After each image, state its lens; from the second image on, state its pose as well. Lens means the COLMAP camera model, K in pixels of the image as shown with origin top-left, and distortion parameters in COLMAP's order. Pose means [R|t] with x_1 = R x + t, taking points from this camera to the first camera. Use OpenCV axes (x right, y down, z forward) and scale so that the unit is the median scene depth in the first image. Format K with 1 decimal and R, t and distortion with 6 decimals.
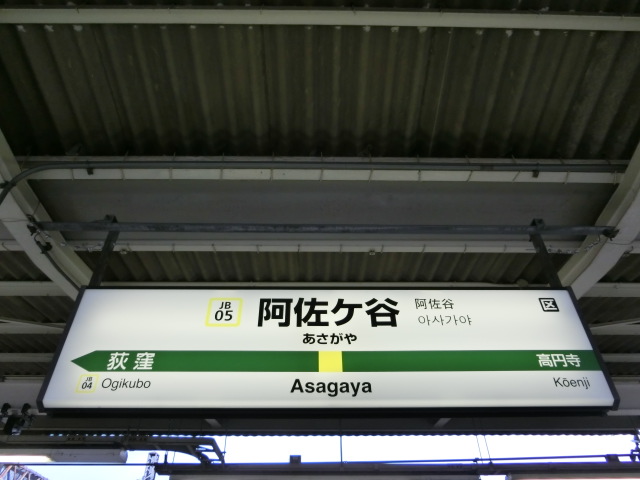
lens RADIAL K [[464.4, 0, 305.6], [0, 464.4, 246.7], [0, 0, 1]] dist [0.011272, 0.008365]
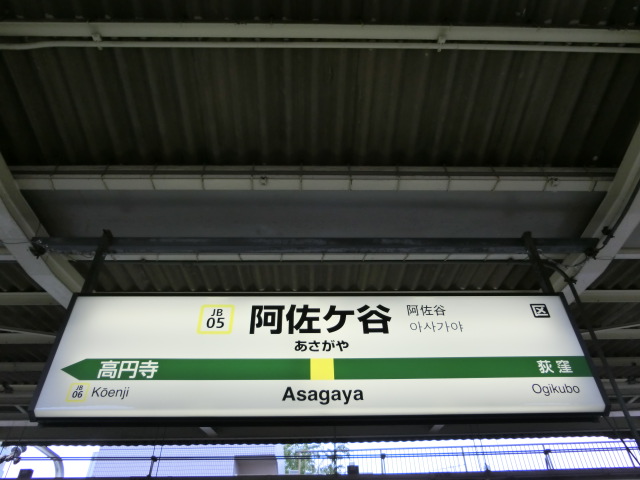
lens RADIAL K [[464.4, 0, 404.0], [0, 464.4, 236.8], [0, 0, 1]] dist [0.011272, 0.008365]
pose [[0.999978, -0.004296, -0.005125, 0.235545], [0.004111, 0.999360, -0.035542, -0.000337], [0.005275, 0.035520, 0.999355, -0.009190]]
